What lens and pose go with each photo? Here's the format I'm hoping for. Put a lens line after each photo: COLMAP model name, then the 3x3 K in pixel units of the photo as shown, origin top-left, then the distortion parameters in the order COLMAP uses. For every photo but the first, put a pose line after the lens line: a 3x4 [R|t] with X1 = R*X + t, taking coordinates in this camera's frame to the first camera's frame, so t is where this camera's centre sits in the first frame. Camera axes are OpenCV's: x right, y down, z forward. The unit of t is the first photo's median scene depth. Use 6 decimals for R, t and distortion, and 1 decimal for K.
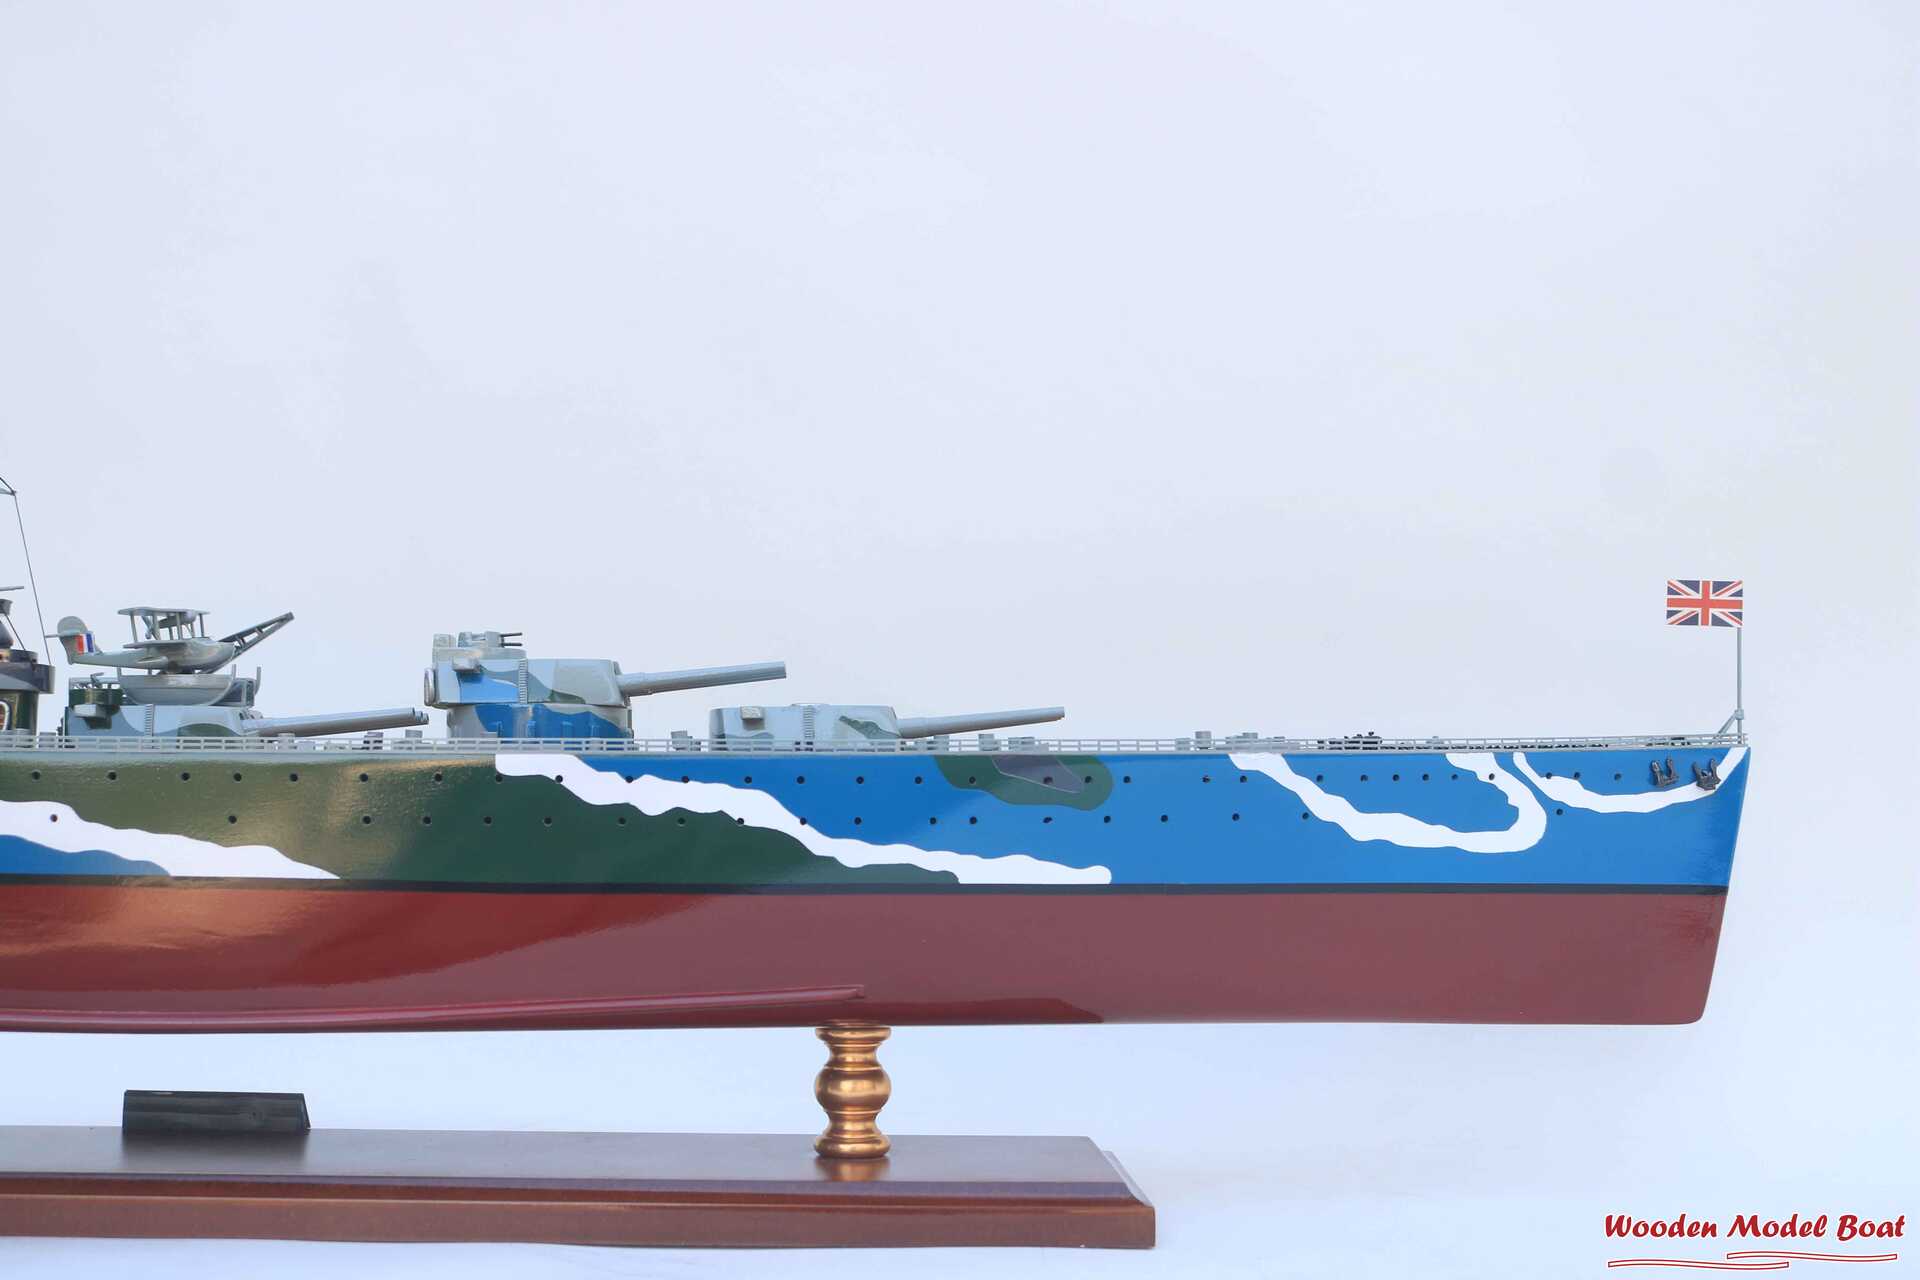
lens RADIAL K [[2164.7, 0, 958.8], [0, 2164.7, 576.2], [0, 0, 1]] dist [-0.088704, 0.000000]
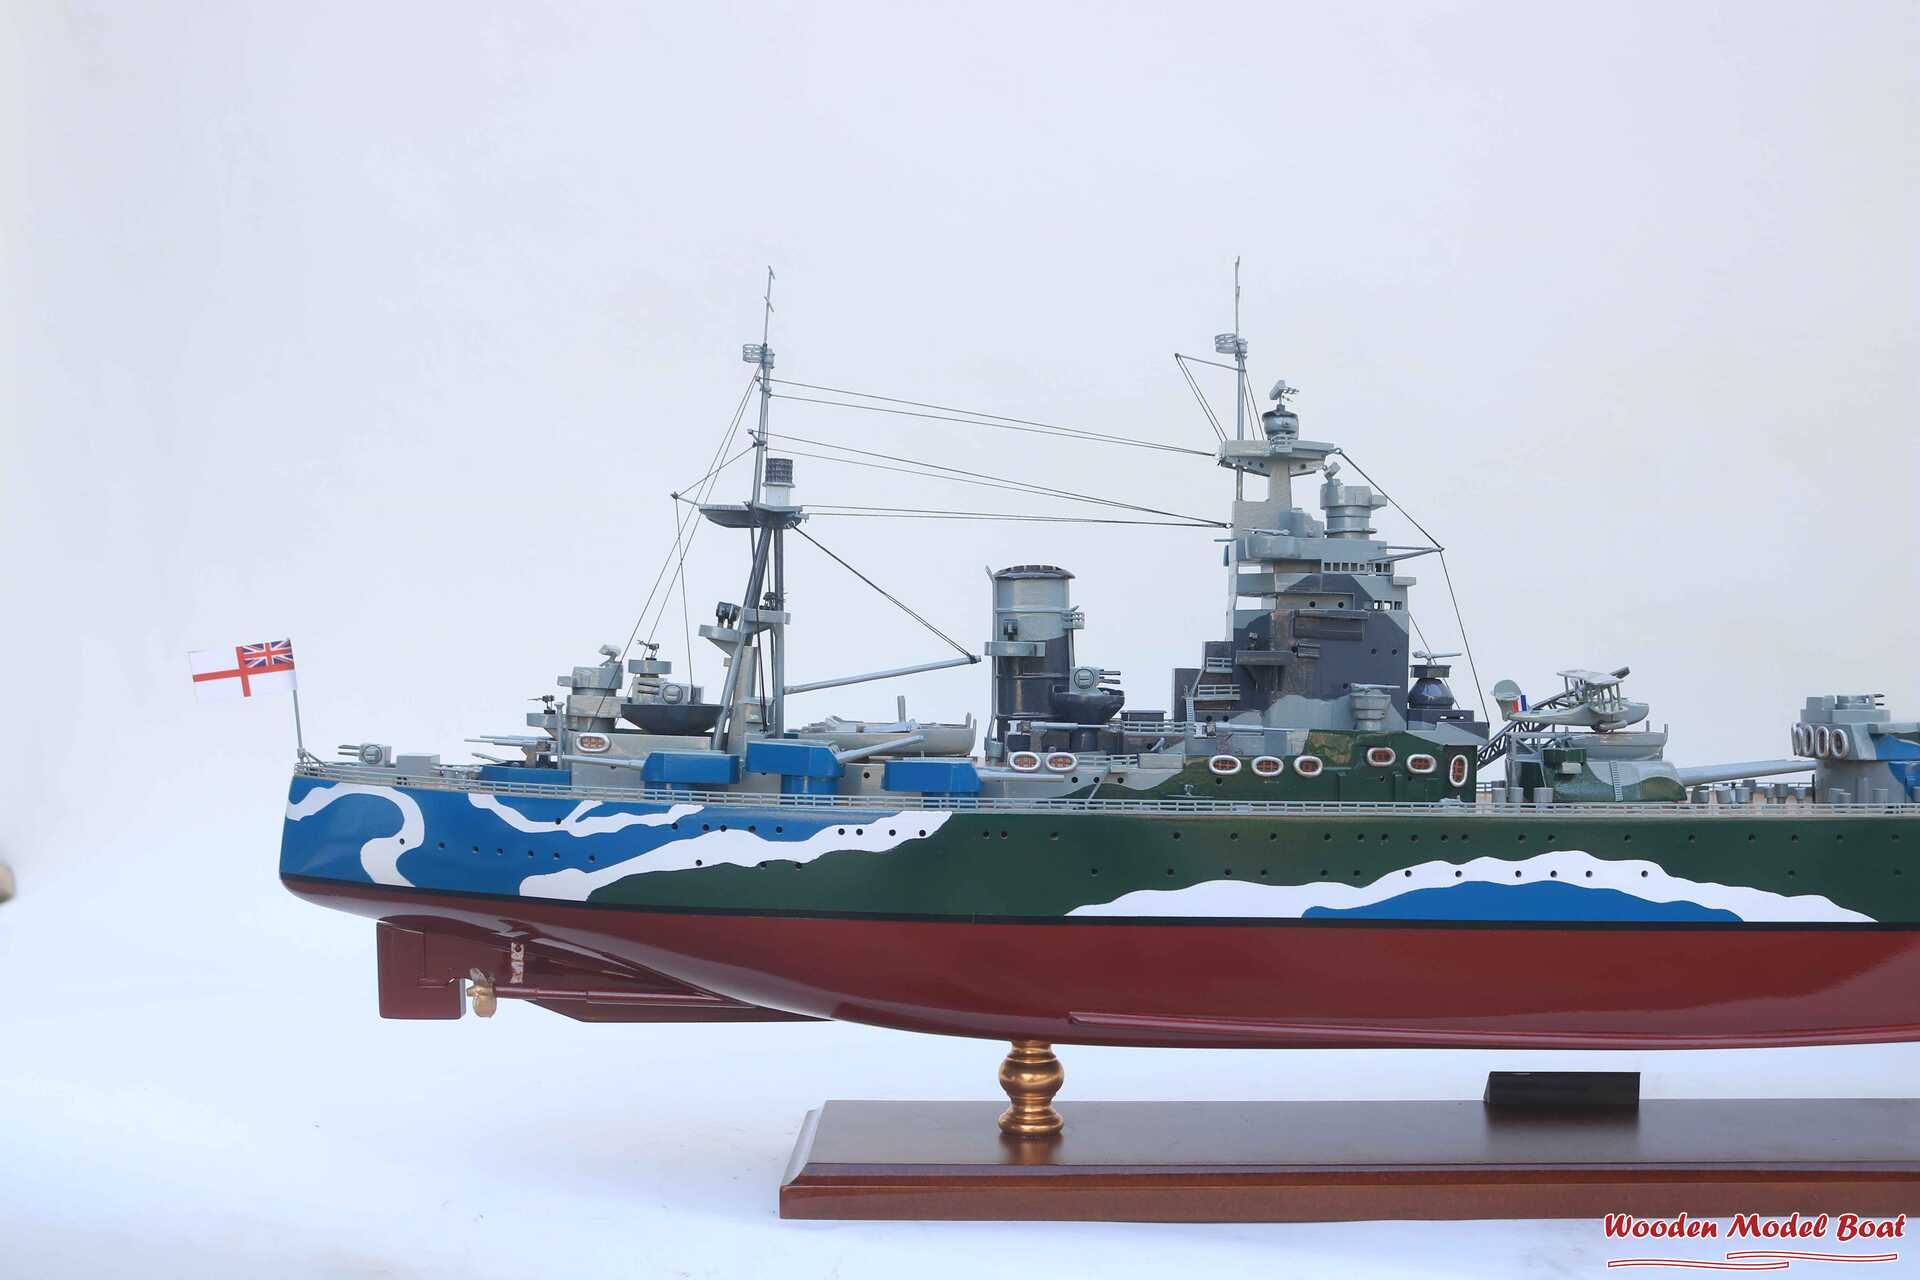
lens RADIAL K [[1878.4, 0, 959.6], [0, 1878.4, 636.7], [0, 0, 1]] dist [-0.098954, 0.000000]
pose [[0.999321, 0.004611, -0.036559, -0.689032], [-0.001332, 0.996012, 0.089205, -0.096594], [0.036825, -0.089096, 0.995342, -0.017062]]
